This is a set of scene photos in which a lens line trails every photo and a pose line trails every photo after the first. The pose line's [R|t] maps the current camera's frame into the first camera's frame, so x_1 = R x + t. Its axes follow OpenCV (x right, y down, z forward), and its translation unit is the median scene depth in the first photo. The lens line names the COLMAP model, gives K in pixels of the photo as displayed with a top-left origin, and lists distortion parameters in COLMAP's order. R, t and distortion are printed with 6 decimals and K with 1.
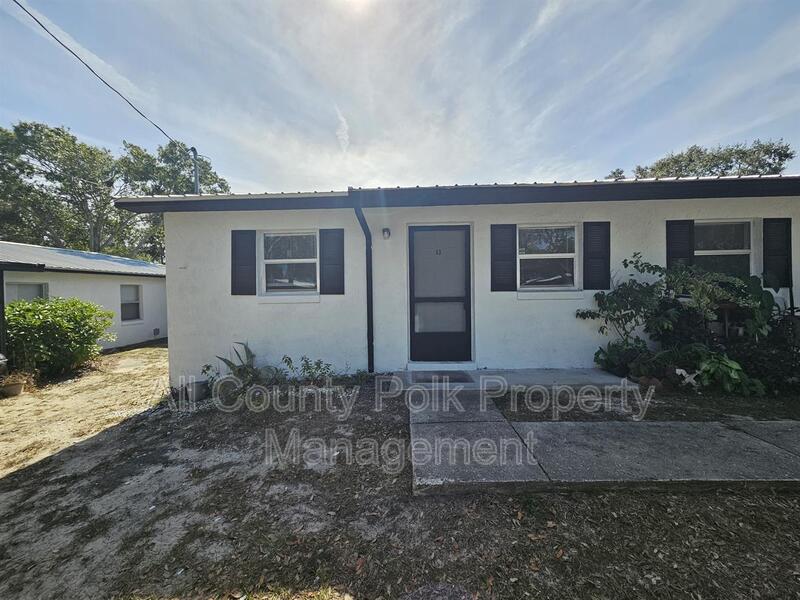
lens RADIAL K [[320.5, 0, 400.0], [0, 320.5, 300.0], [0, 0, 1]] dist [-0.000519, 0.000157]
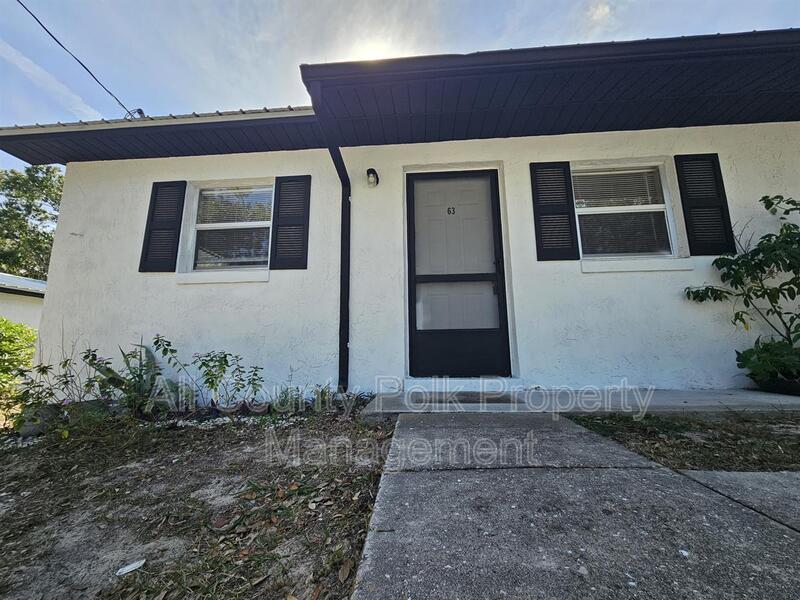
lens RADIAL K [[320.5, 0, 400.0], [0, 320.5, 300.0], [0, 0, 1]] dist [-0.000519, 0.000157]
pose [[0.999191, -0.003351, -0.040082, 0.039969], [-0.004409, 0.981393, -0.191962, 0.167820], [0.039980, 0.191983, 0.980584, 0.386553]]
